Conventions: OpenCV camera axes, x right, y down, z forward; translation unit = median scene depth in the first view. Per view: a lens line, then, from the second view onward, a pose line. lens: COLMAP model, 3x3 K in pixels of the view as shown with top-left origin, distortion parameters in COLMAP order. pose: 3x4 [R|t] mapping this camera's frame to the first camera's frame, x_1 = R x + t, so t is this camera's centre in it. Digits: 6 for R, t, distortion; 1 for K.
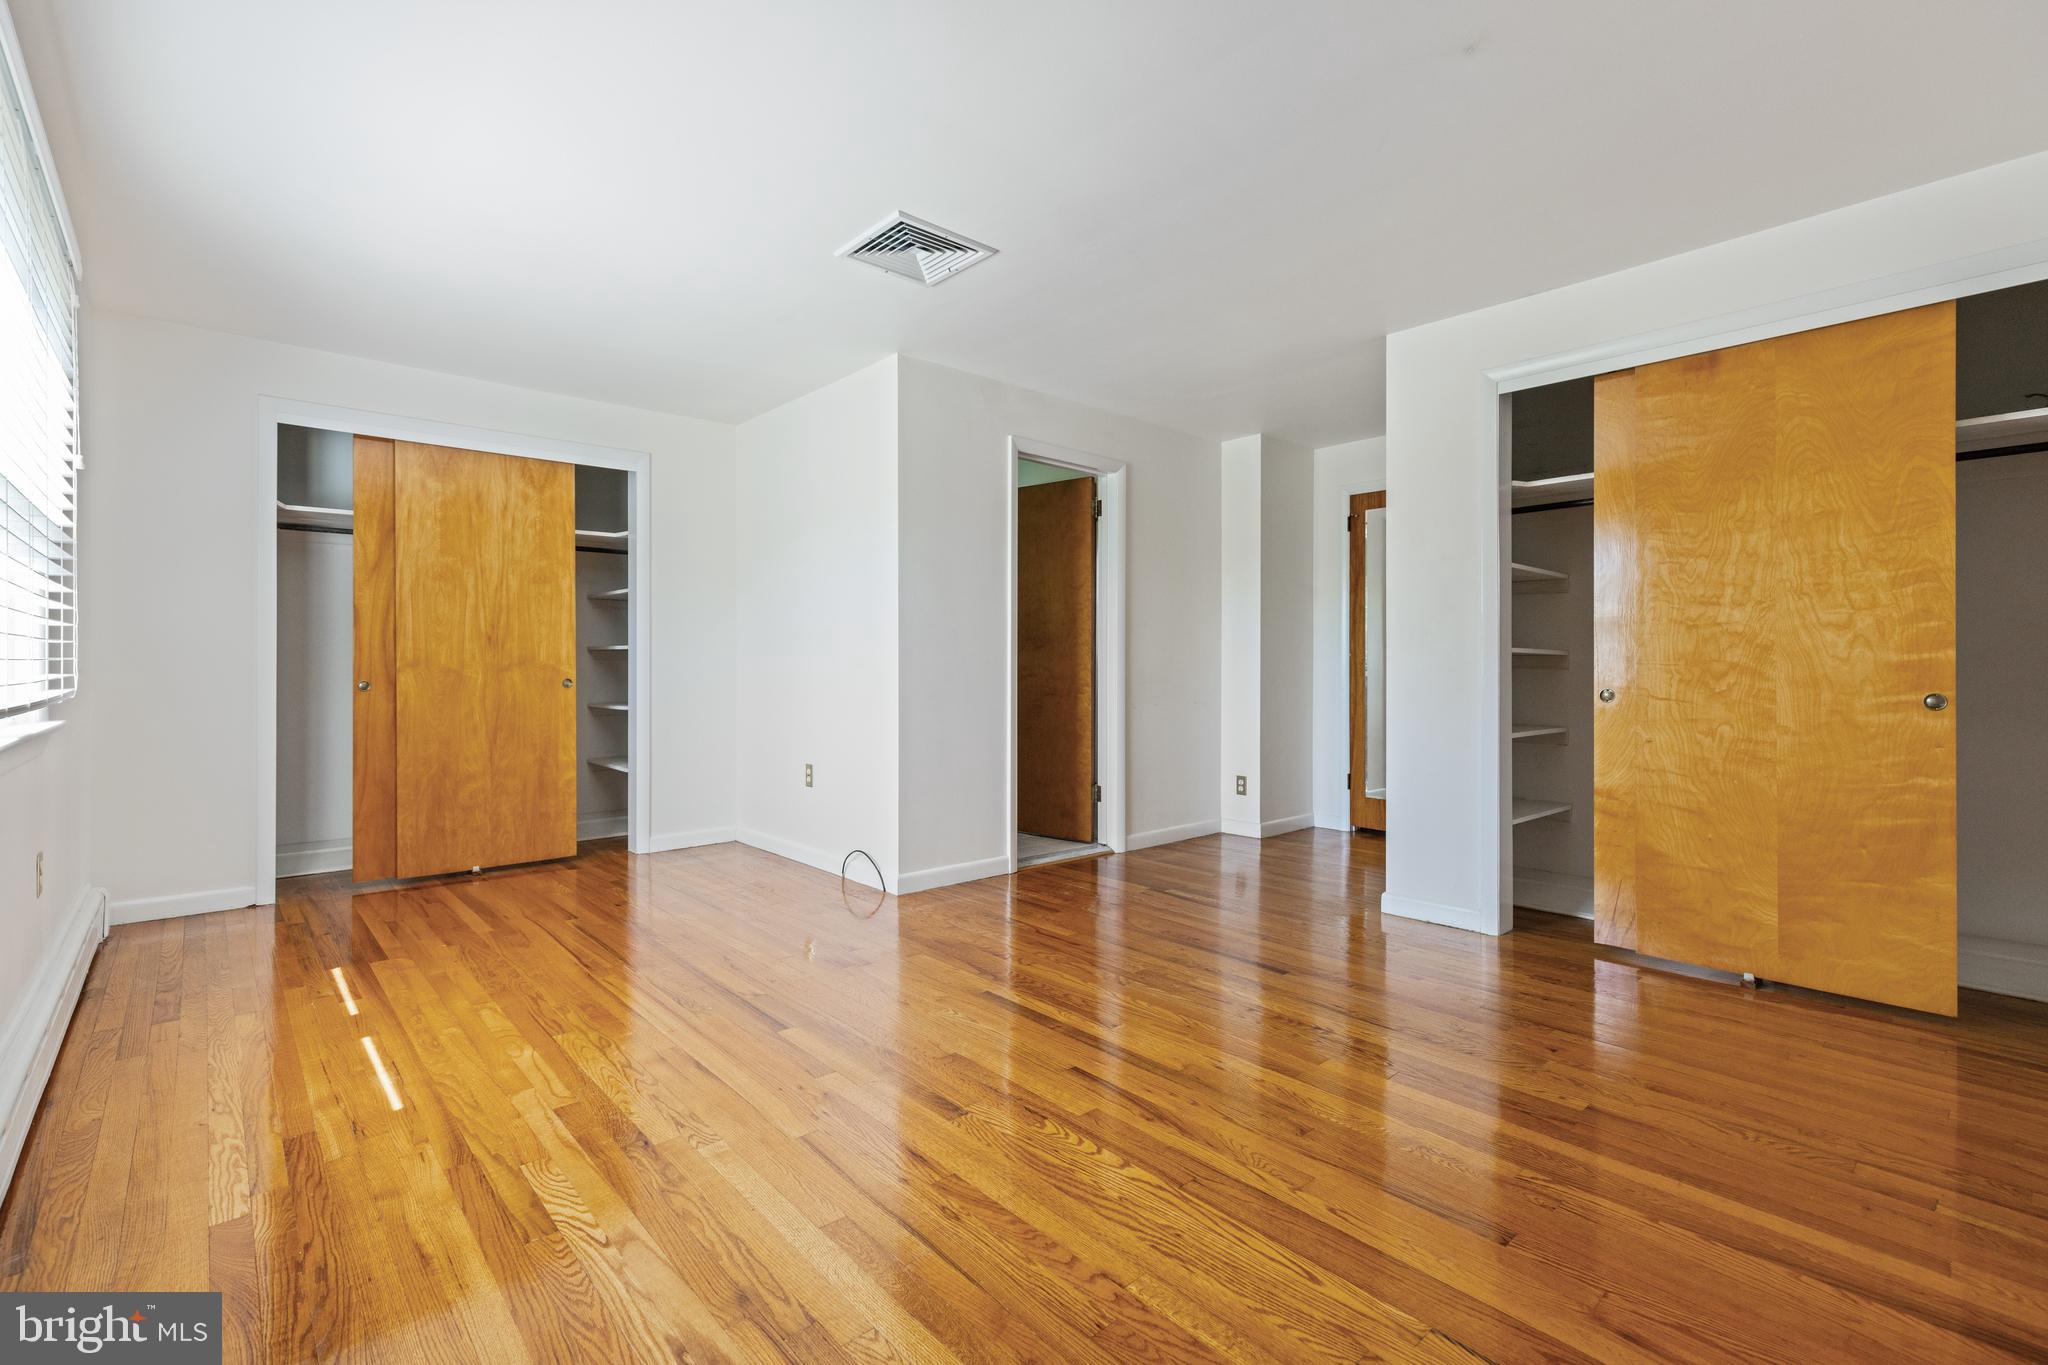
lens RADIAL K [[923.4, 0, 1018.7], [0, 923.4, 668.4], [0, 0, 1]] dist [0.004372, 0.000612]
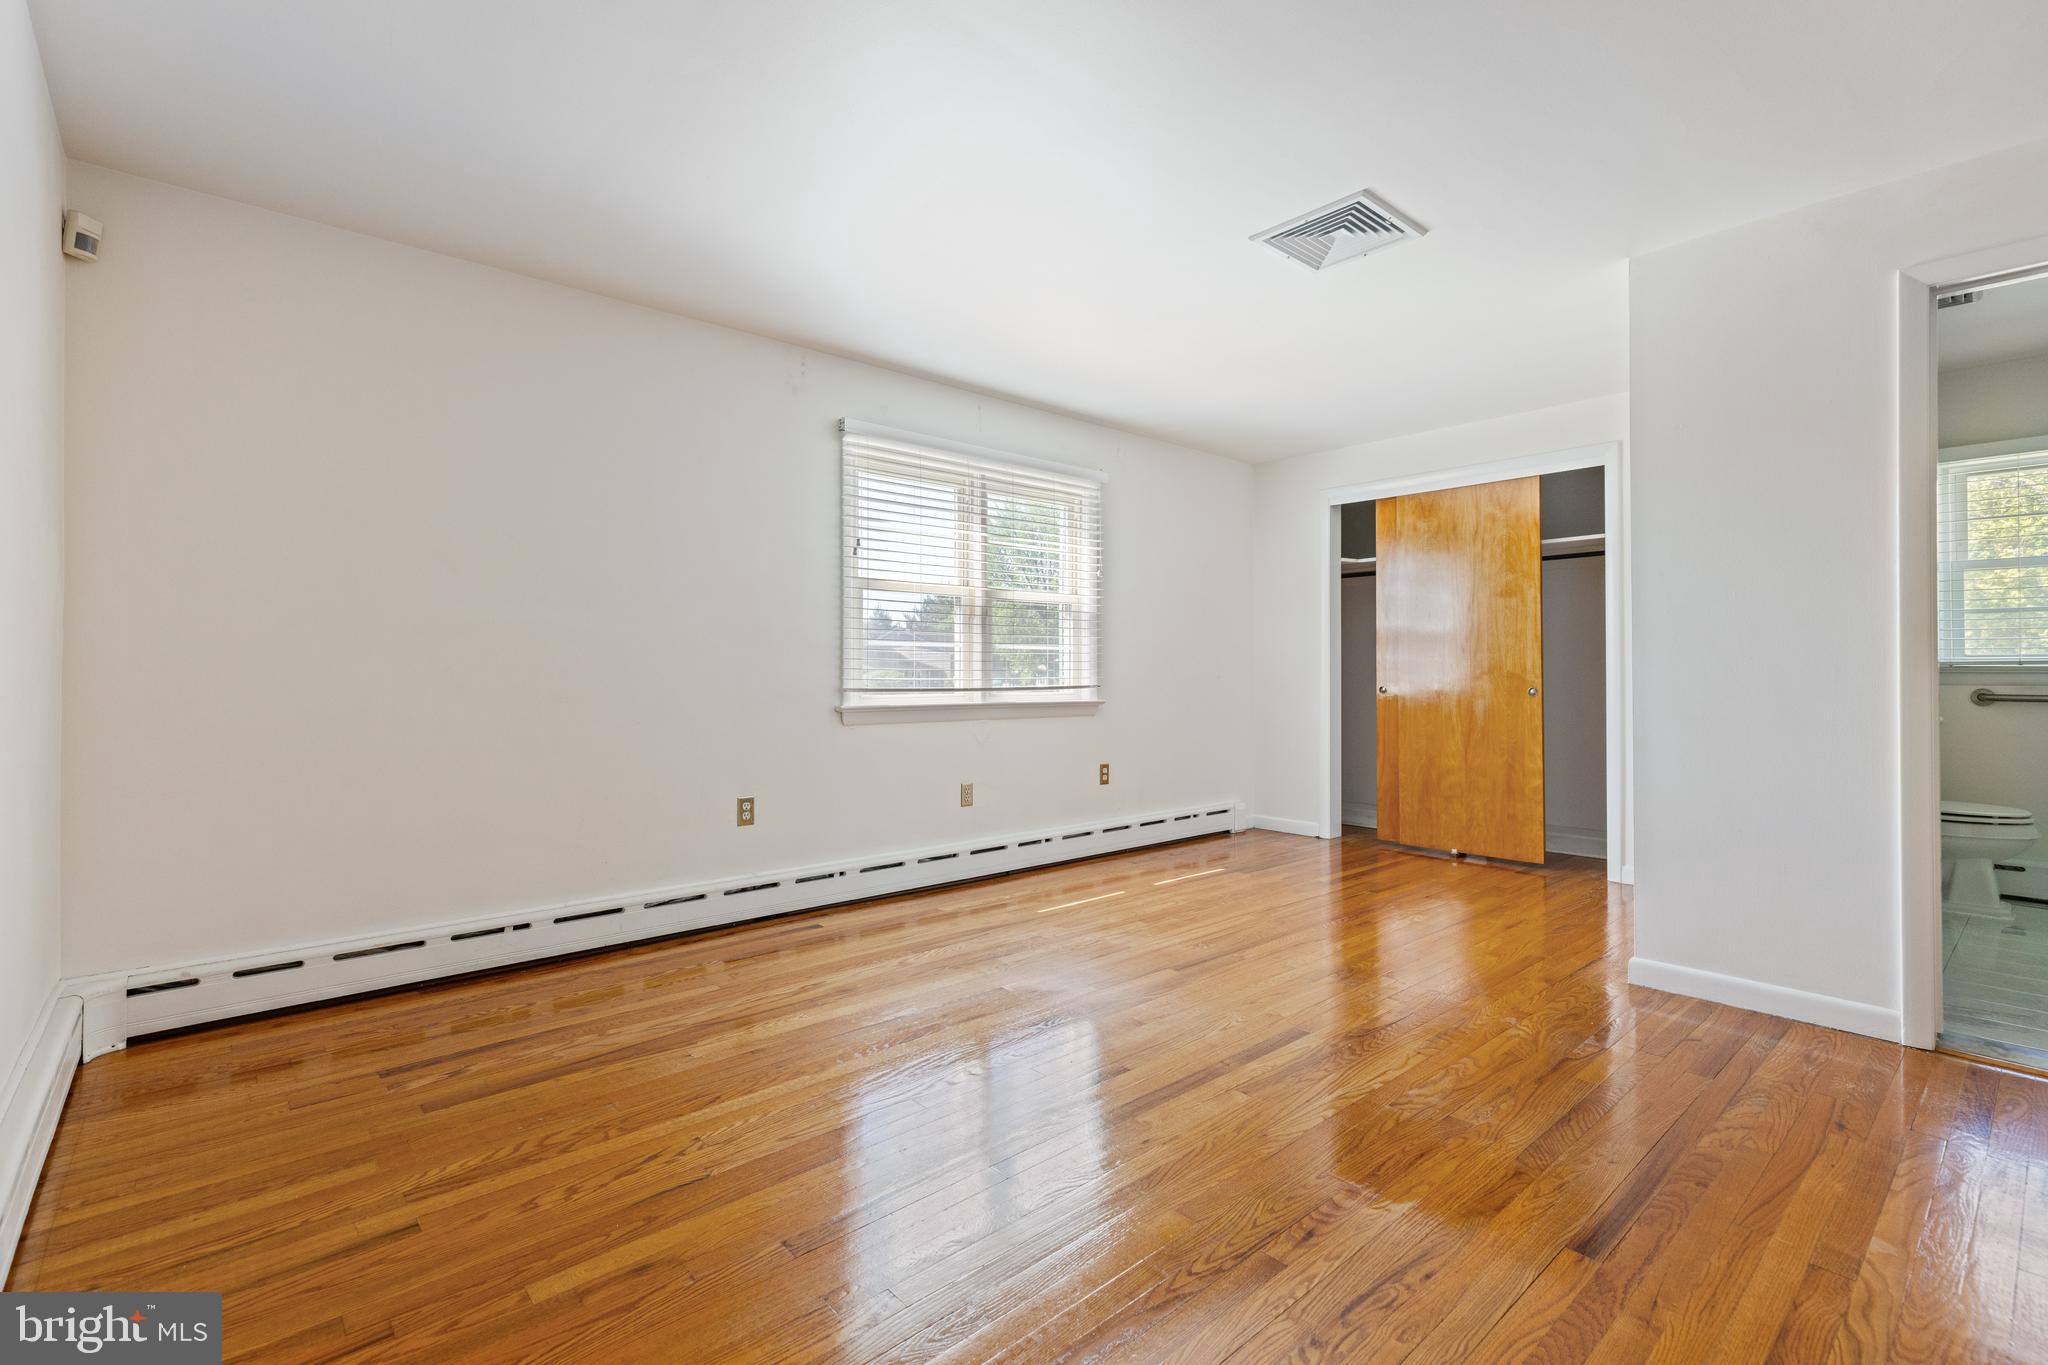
lens RADIAL K [[923.4, 0, 1017.6], [0, 923.4, 674.6], [0, 0, 1]] dist [0.004372, 0.000612]
pose [[-0.009317, 0.002919, -0.999952, 0.749406], [-0.008014, 0.999963, 0.002994, -0.002431], [0.999924, 0.008041, -0.009294, 0.616189]]
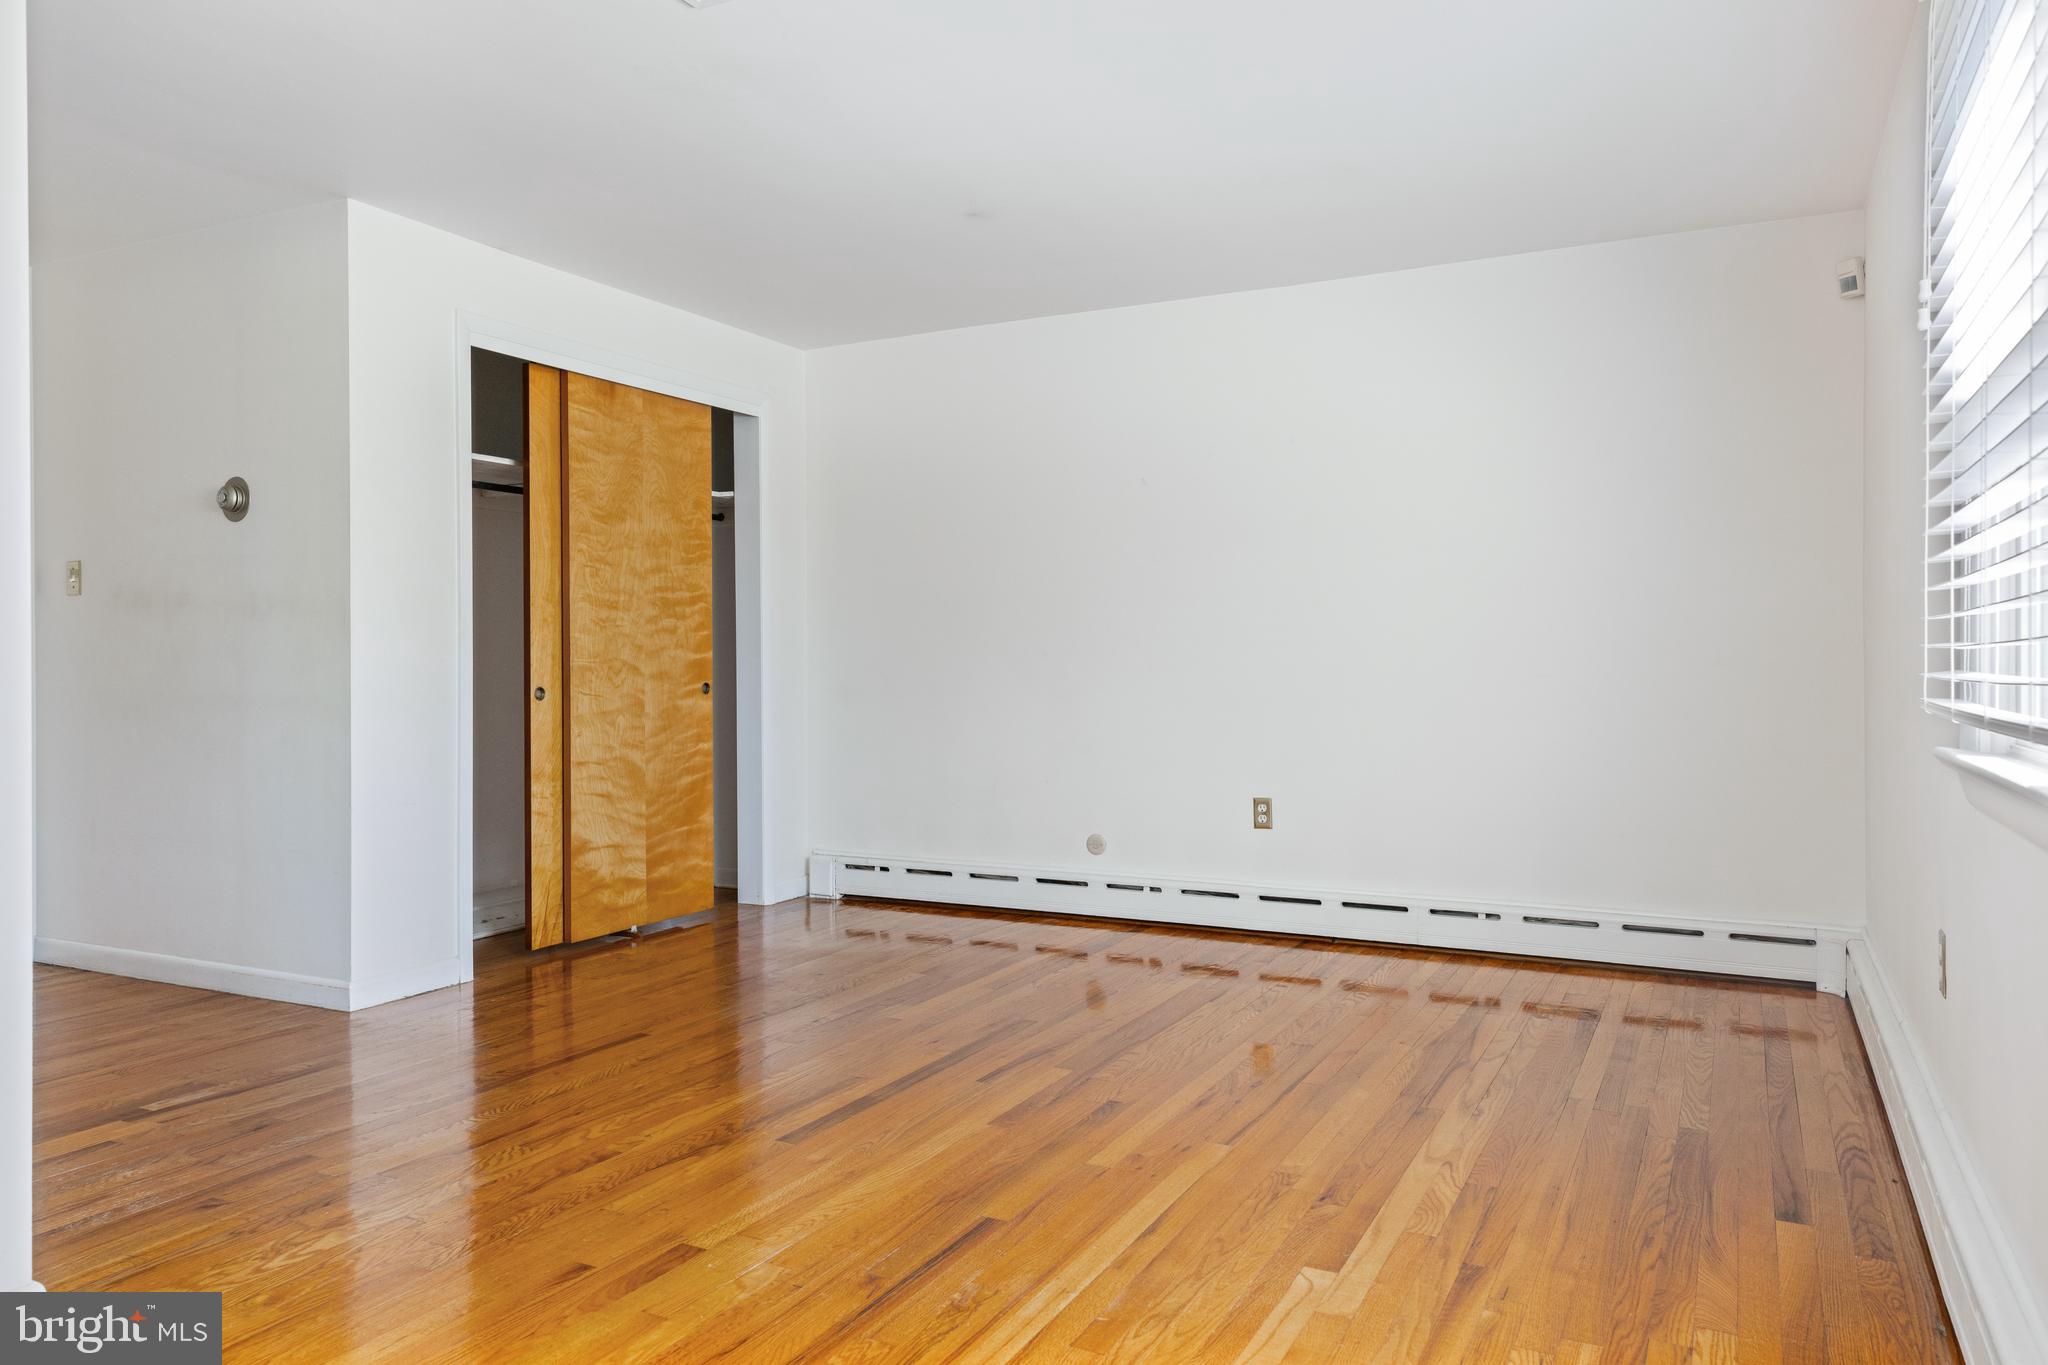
lens RADIAL K [[1414.9, 0, 1023.8], [0, 1414.9, 689.3], [0, 0, 1]] dist [0.024996, 0.003107]
pose [[-0.371393, -0.017255, 0.928316, -0.910432], [0.004902, 0.999777, 0.020545, -0.003557], [-0.928463, 0.012181, -0.371225, 1.034739]]
